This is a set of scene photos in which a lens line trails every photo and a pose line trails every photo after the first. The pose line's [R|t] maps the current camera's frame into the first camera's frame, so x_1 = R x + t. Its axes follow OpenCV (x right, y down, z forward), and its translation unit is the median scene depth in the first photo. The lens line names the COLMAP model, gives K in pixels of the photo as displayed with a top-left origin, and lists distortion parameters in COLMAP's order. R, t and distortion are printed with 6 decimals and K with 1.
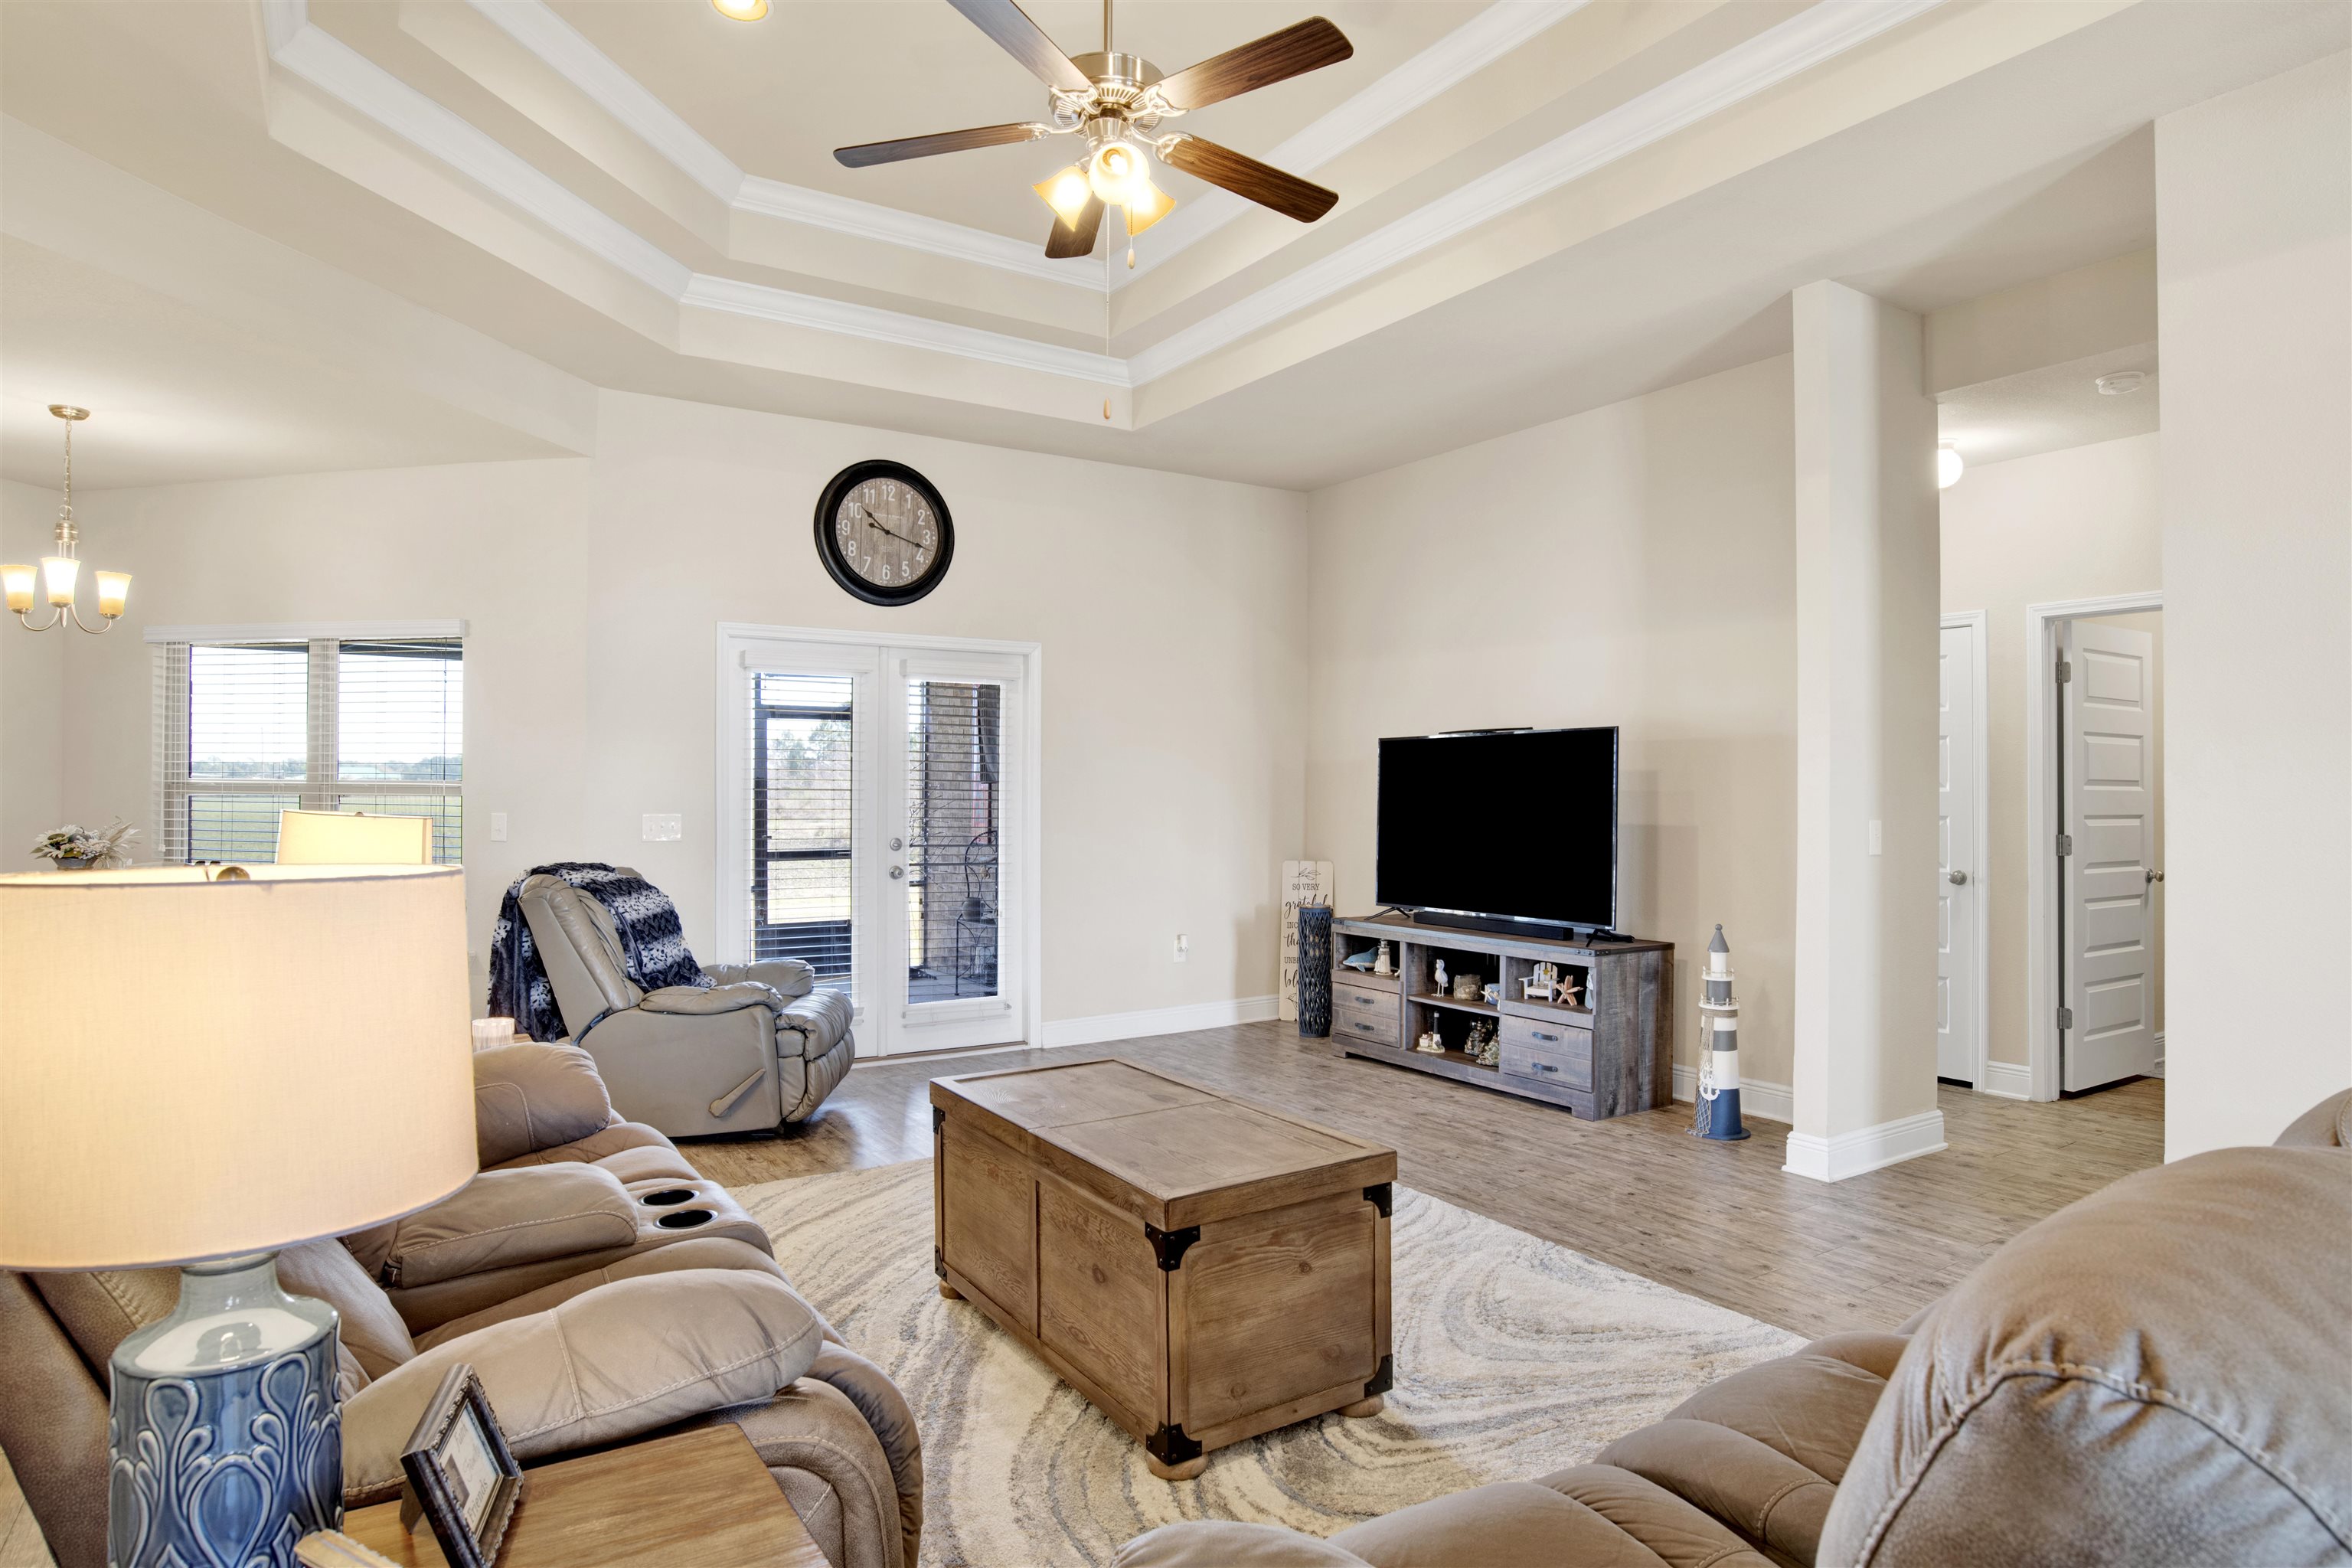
lens RADIAL K [[1285.3, 0, 1082.8], [0, 1285.3, 791.2], [0, 0, 1]] dist [-0.026517, 0.007955]
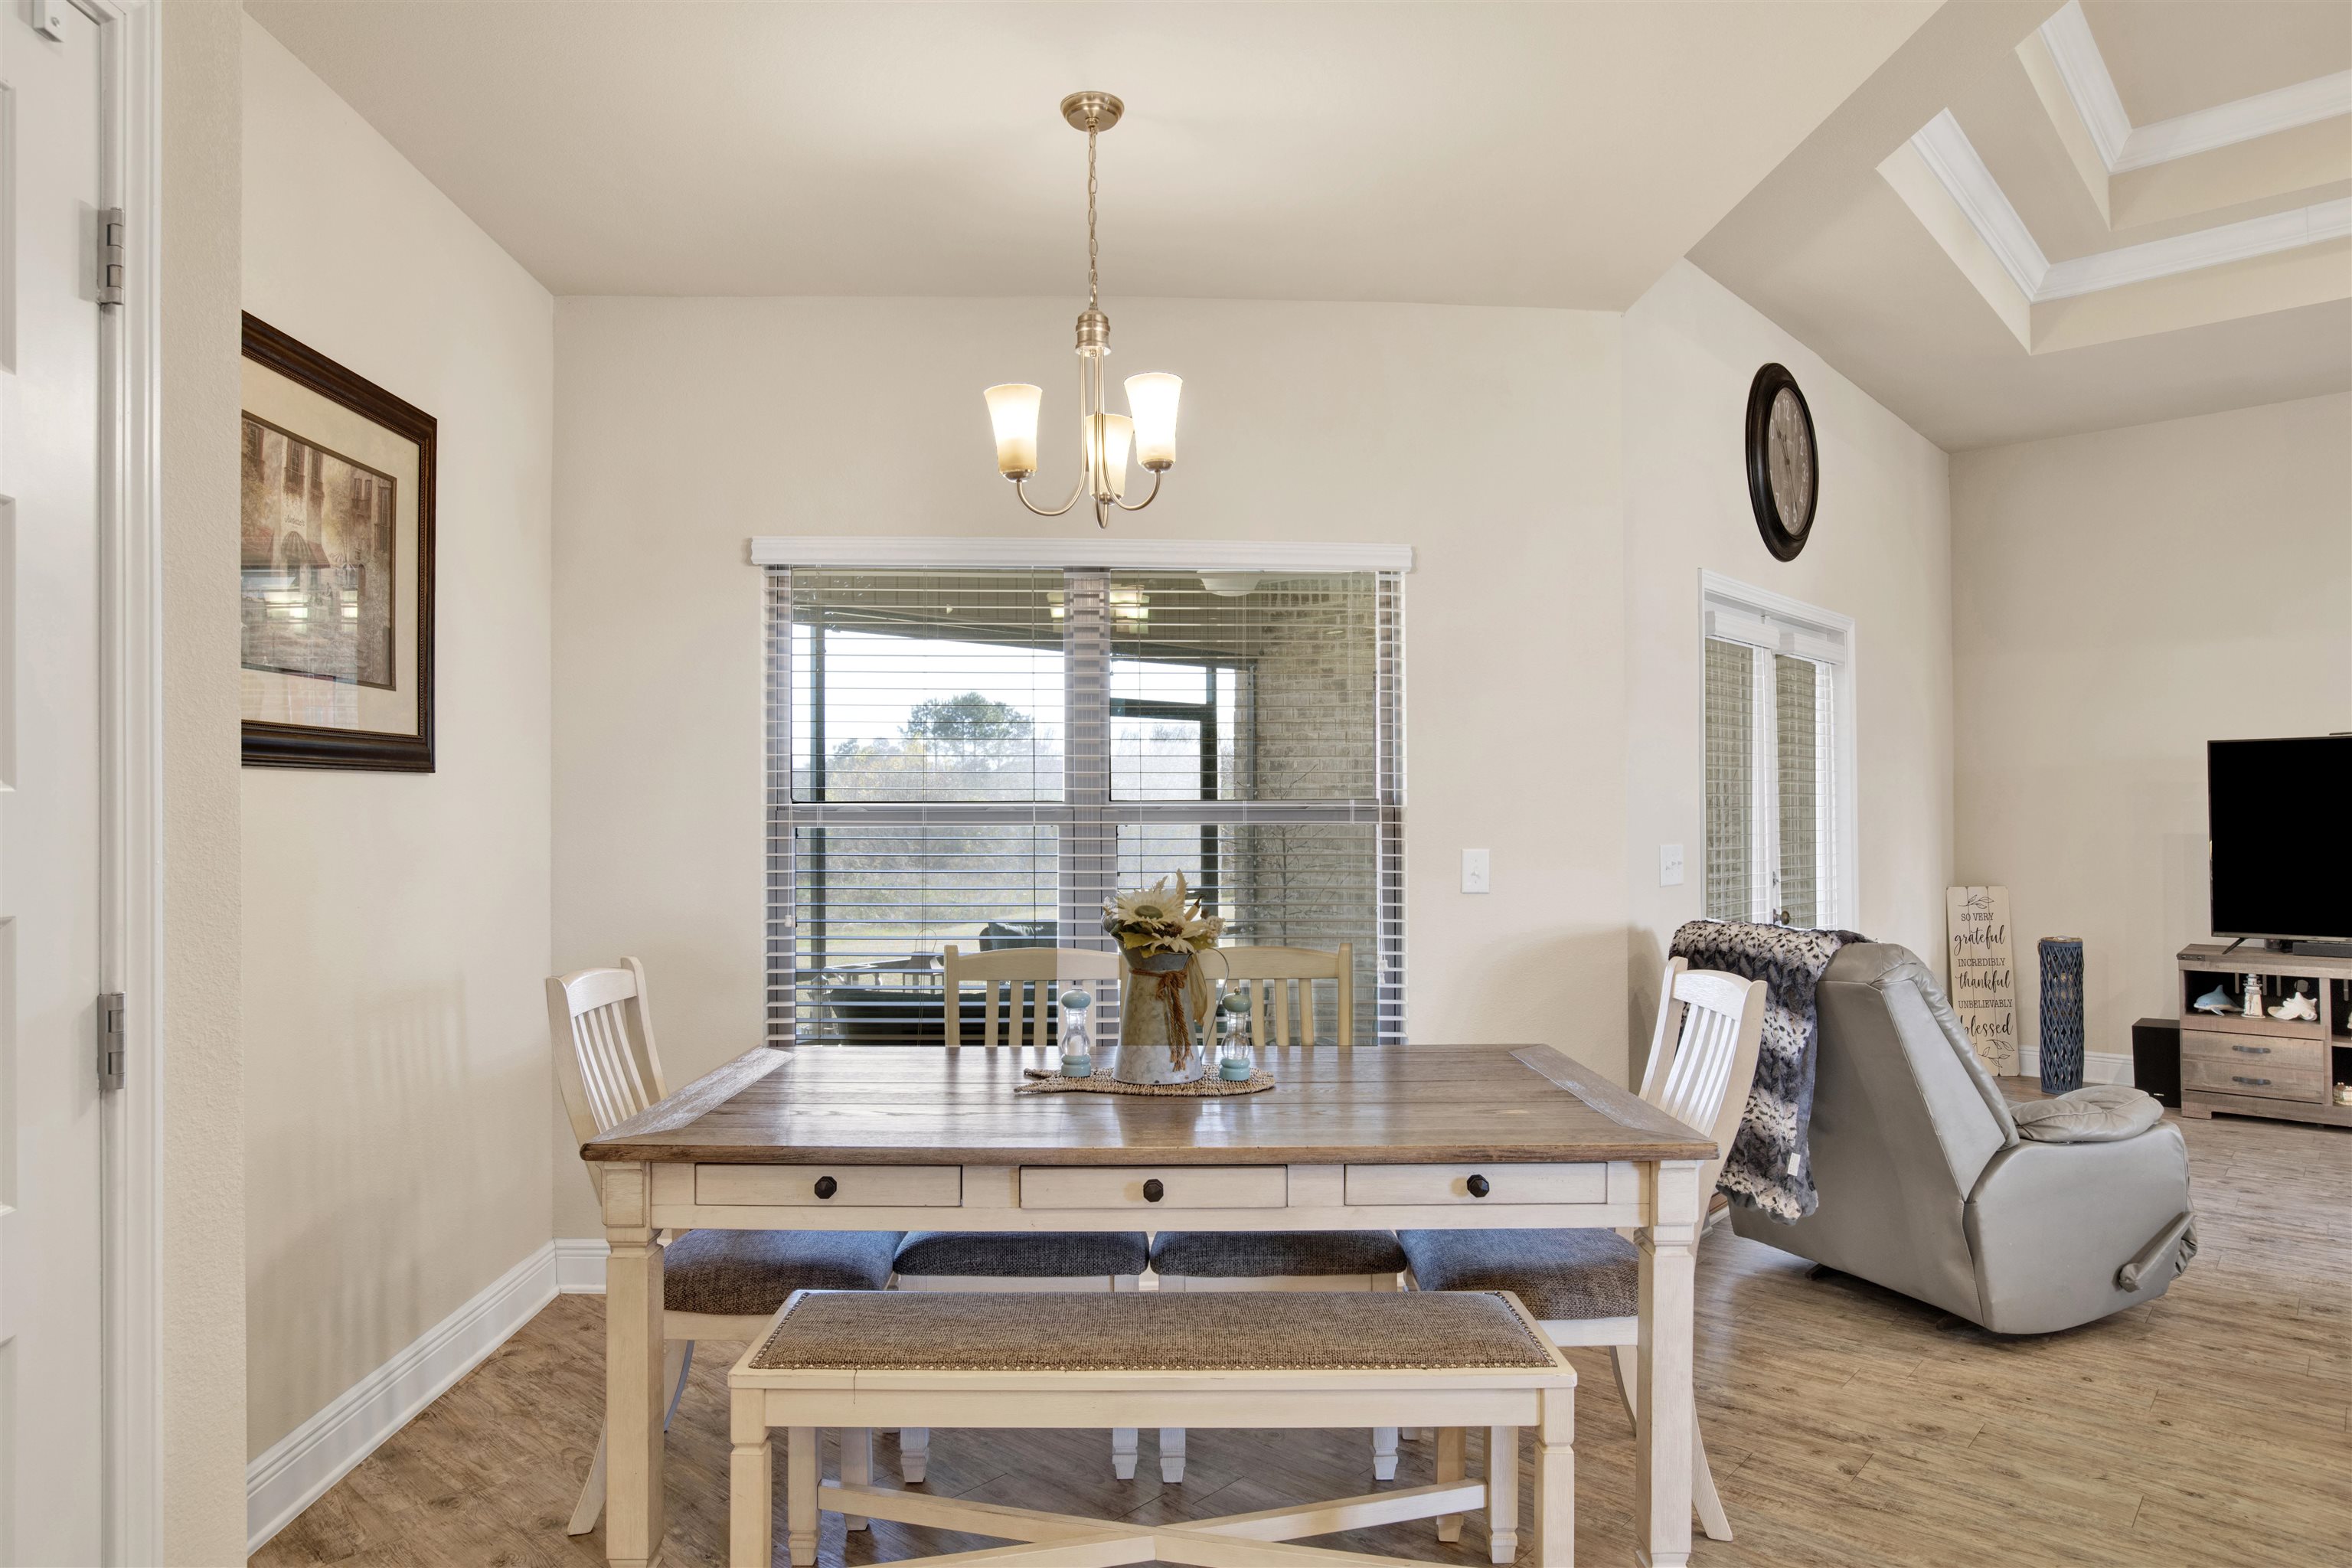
lens RADIAL K [[1389.8, 0, 1165.9], [0, 1389.8, 797.6], [0, 0, 1]] dist [-0.020249, 0.002433]
pose [[0.957557, -0.008620, 0.288115, -0.726412], [0.011193, 0.999911, -0.007286, -0.004610], [-0.288027, 0.010202, 0.957568, 0.337456]]
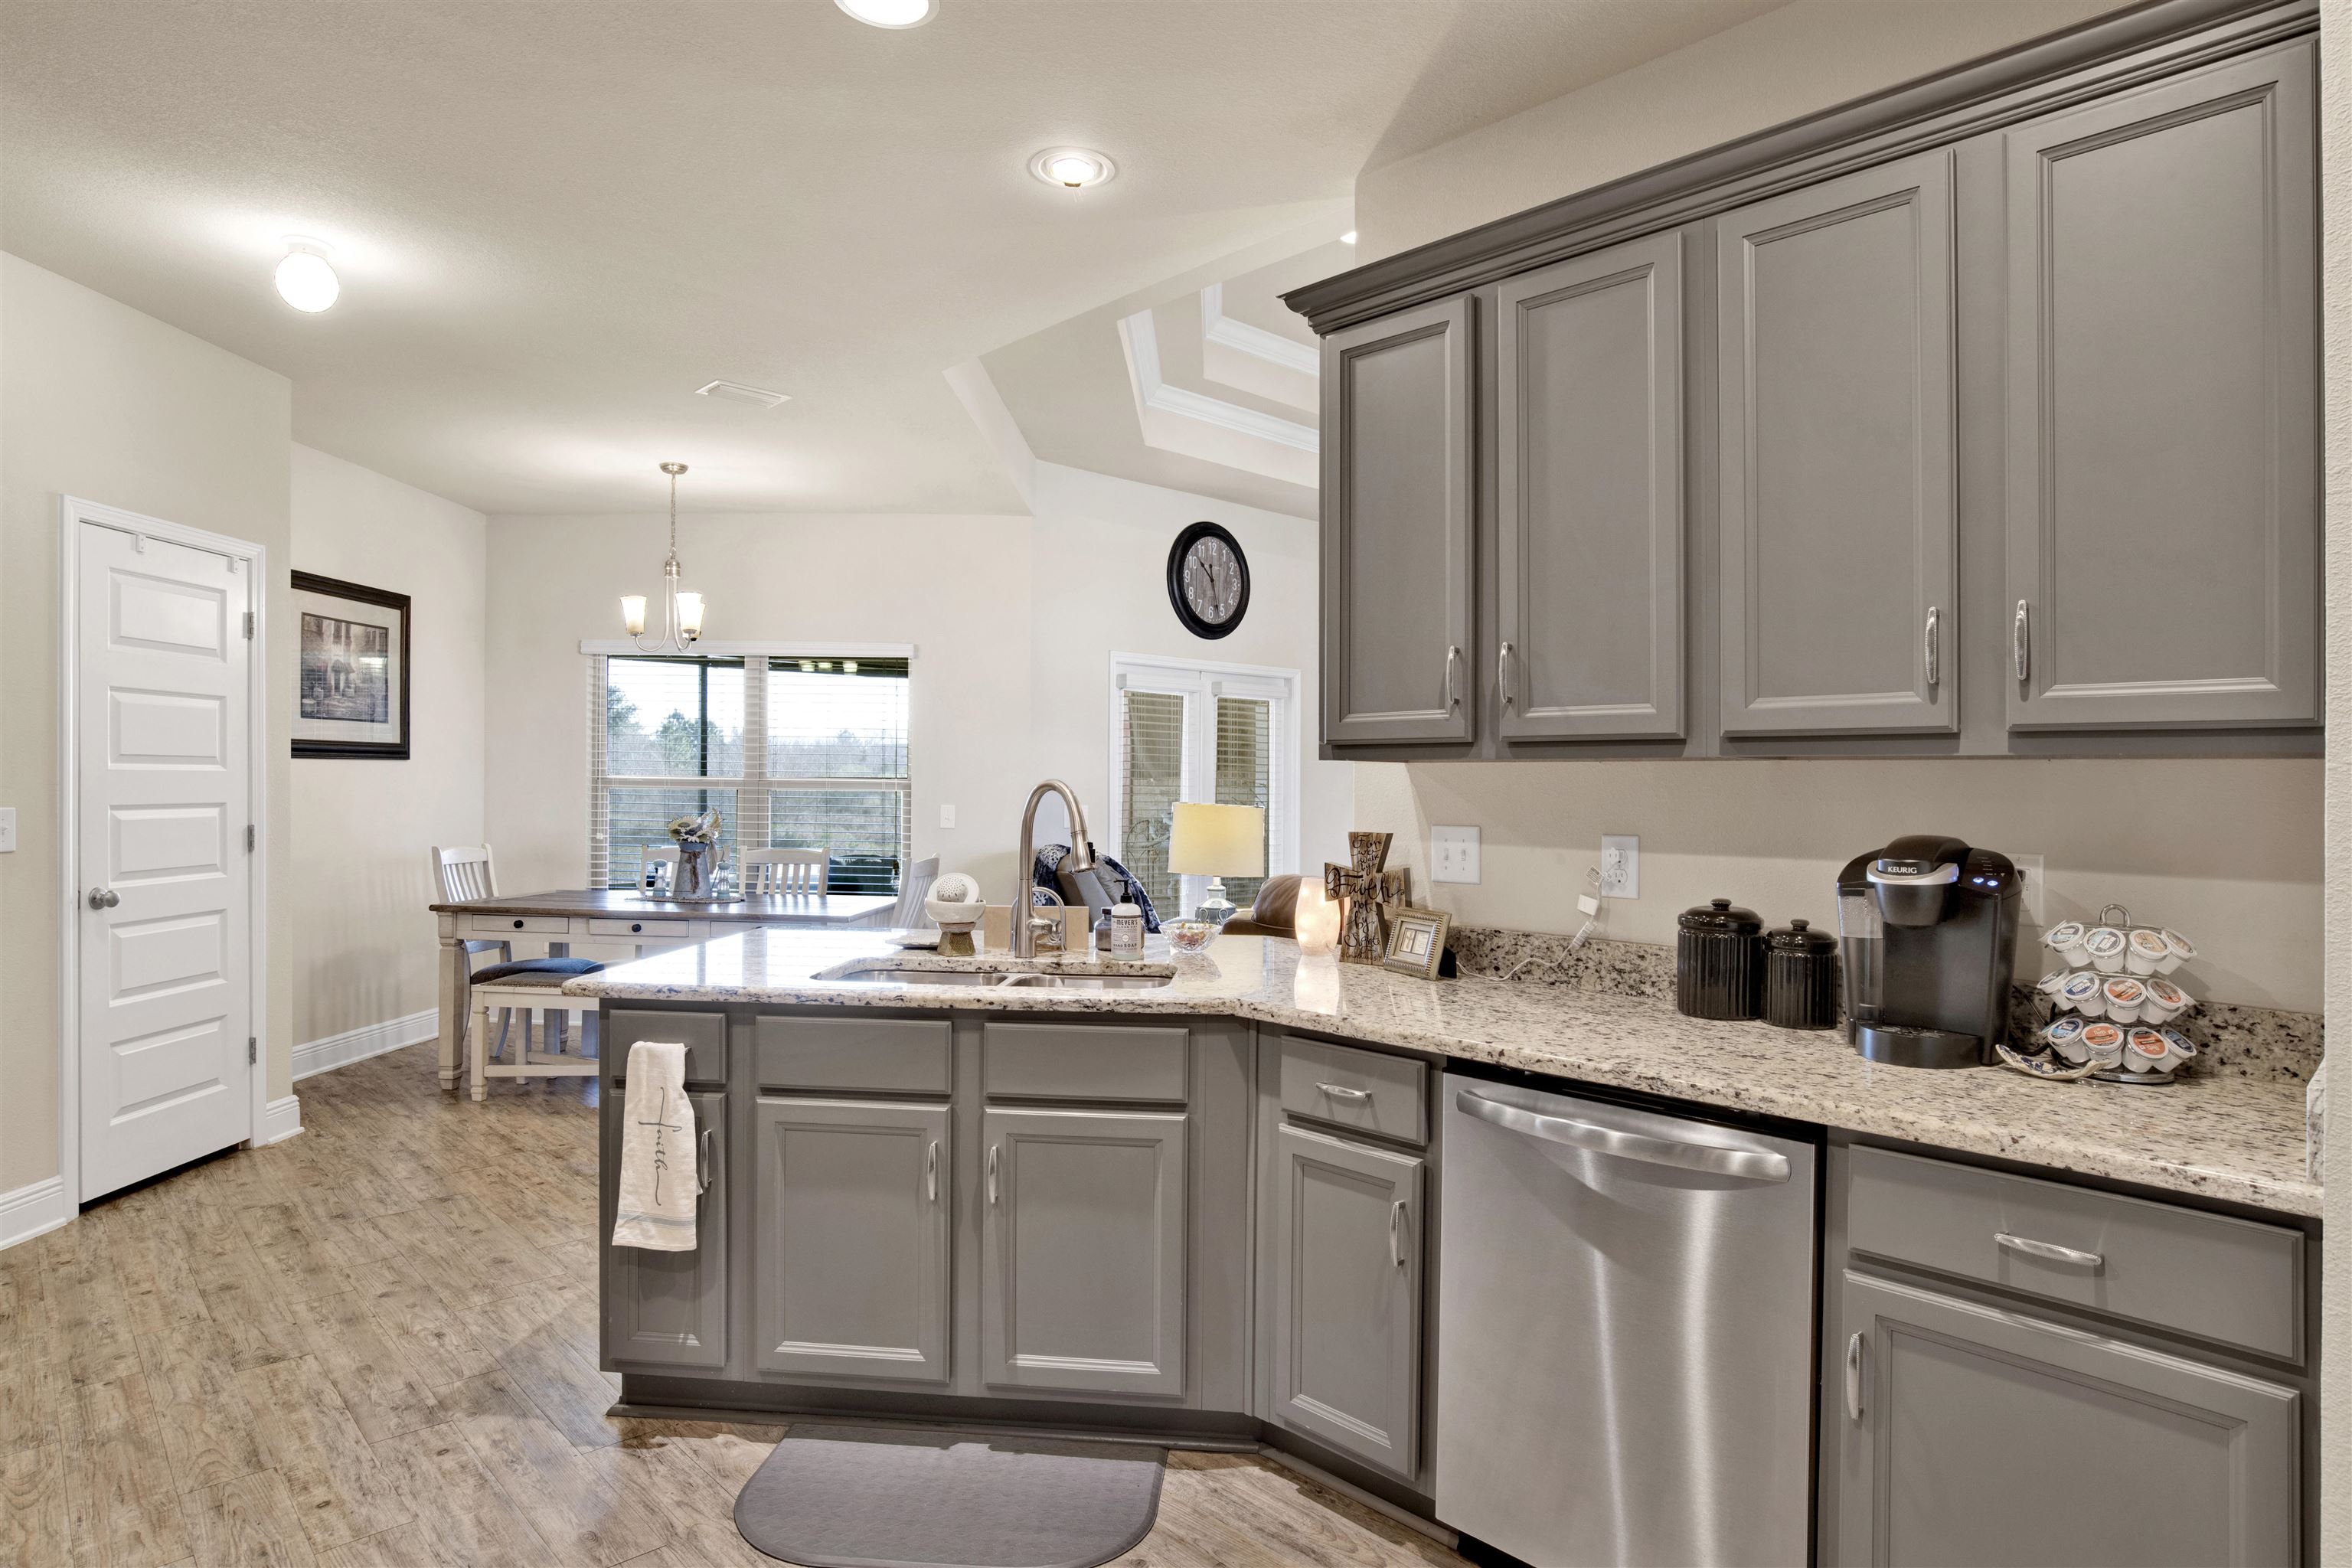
lens RADIAL K [[1285.3, 0, 1118.0], [0, 1285.3, 801.6], [0, 0, 1]] dist [-0.026517, 0.007955]
pose [[0.979516, 0.000478, 0.201367, -0.489375], [-0.003199, 0.999908, 0.013187, -0.002258], [-0.201343, -0.013561, 0.979427, -0.207921]]
